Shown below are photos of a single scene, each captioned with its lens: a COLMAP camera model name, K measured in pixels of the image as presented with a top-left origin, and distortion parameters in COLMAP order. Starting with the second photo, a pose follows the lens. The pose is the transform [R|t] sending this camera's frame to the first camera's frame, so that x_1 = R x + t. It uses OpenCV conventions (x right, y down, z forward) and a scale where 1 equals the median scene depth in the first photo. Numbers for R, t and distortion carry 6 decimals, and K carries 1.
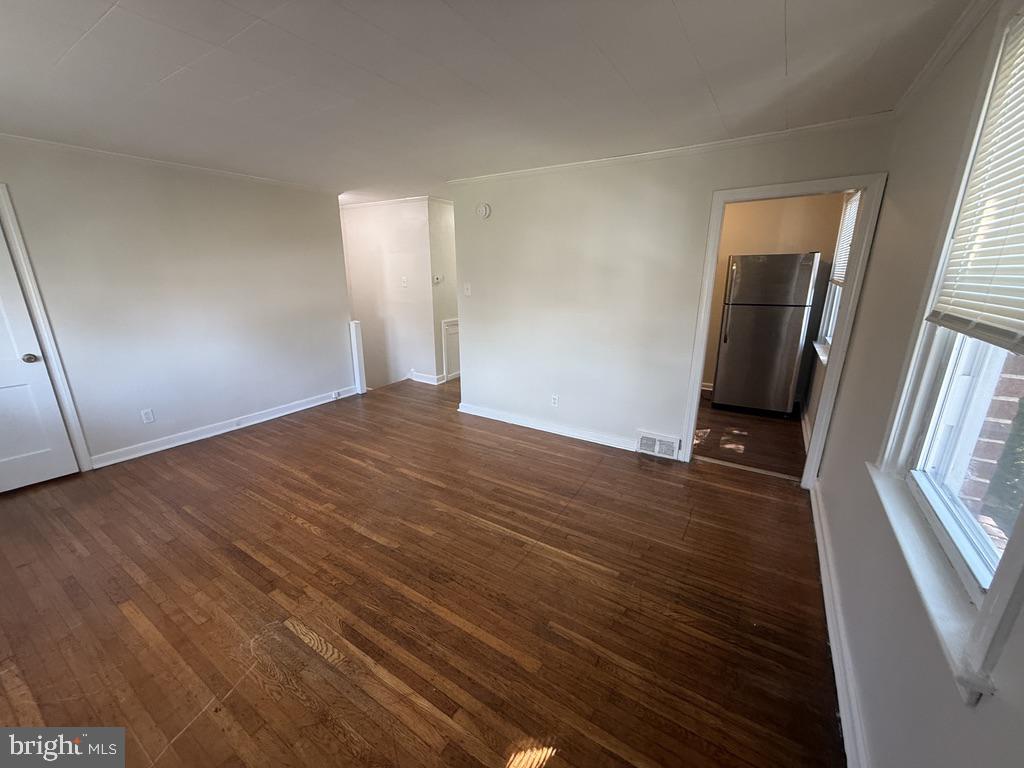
lens RADIAL K [[409.7, 0, 507.6], [0, 409.7, 383.4], [0, 0, 1]] dist [-0.001597, -0.000200]
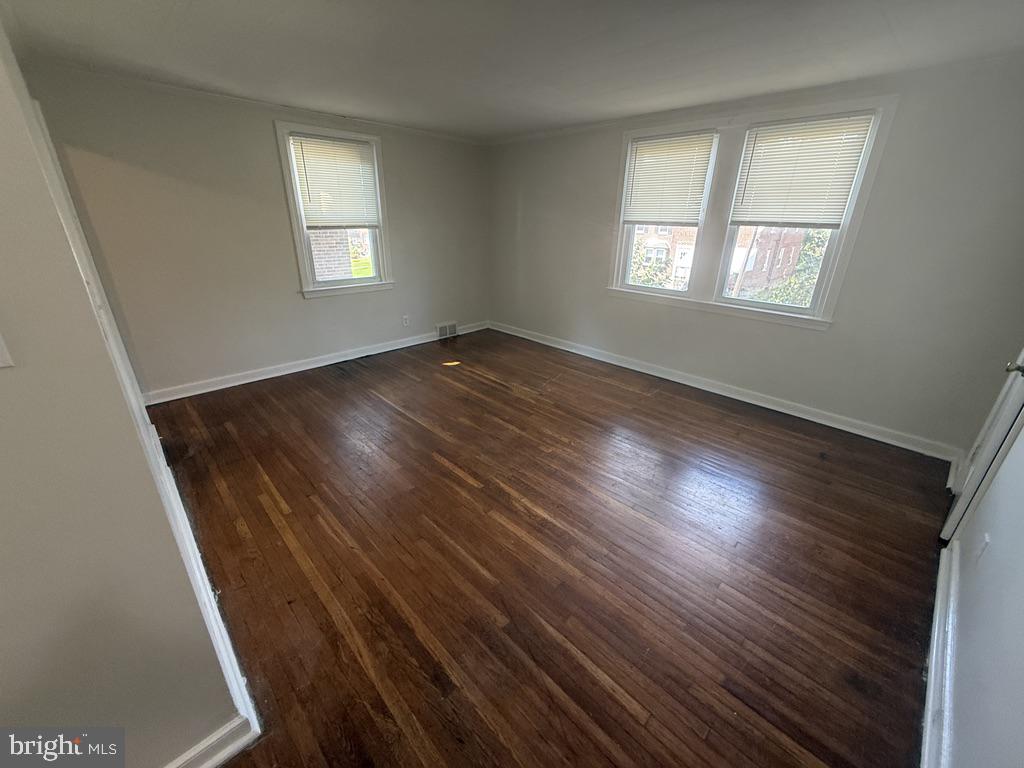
lens RADIAL K [[409.7, 0, 507.6], [0, 409.7, 383.4], [0, 0, 1]] dist [-0.001597, -0.000200]
pose [[-0.973520, -0.096361, 0.207299, -0.728710], [0.051131, 0.792056, 0.608303, -0.648337], [-0.222810, 0.602794, -0.766156, 2.323907]]
